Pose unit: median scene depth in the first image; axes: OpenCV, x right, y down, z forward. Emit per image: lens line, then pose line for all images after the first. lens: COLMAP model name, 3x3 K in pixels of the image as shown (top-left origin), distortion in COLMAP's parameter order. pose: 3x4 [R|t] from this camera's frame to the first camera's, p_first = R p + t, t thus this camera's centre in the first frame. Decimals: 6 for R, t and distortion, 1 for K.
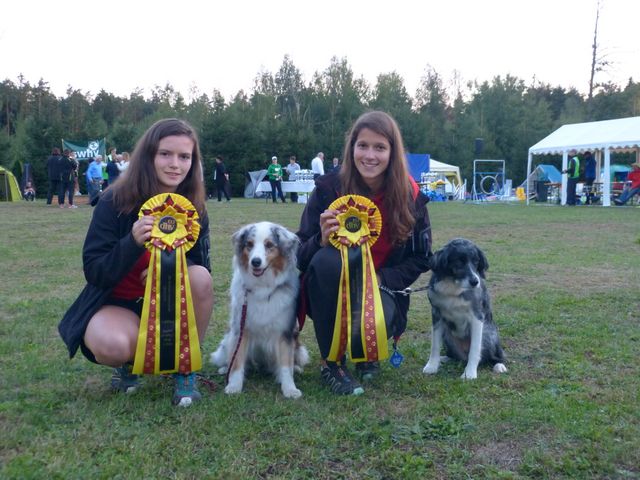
lens RADIAL K [[817.5, 0, 319.4], [0, 817.5, 237.9], [0, 0, 1]] dist [0.010520, 0.000000]
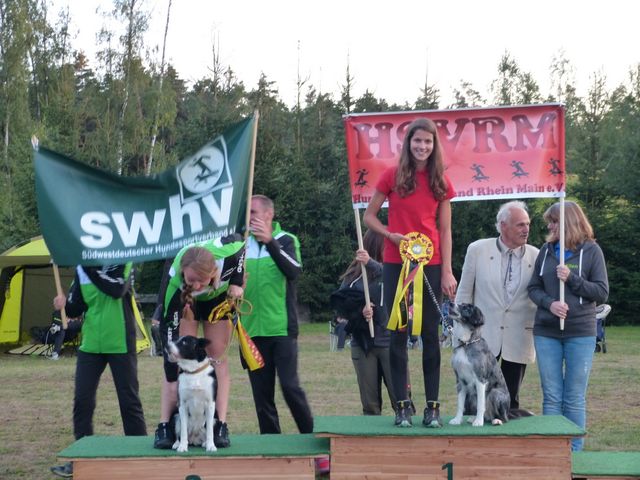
lens RADIAL K [[1369.0, 0, 316.3], [0, 1369.0, 235.1], [0, 0, 1]] dist [0.304896, 0.000000]
pose [[0.957607, -0.000238, -0.288078, -0.031565], [-0.023456, 0.996615, -0.078795, -0.011179], [0.287121, 0.082211, 0.954360, 0.114451]]
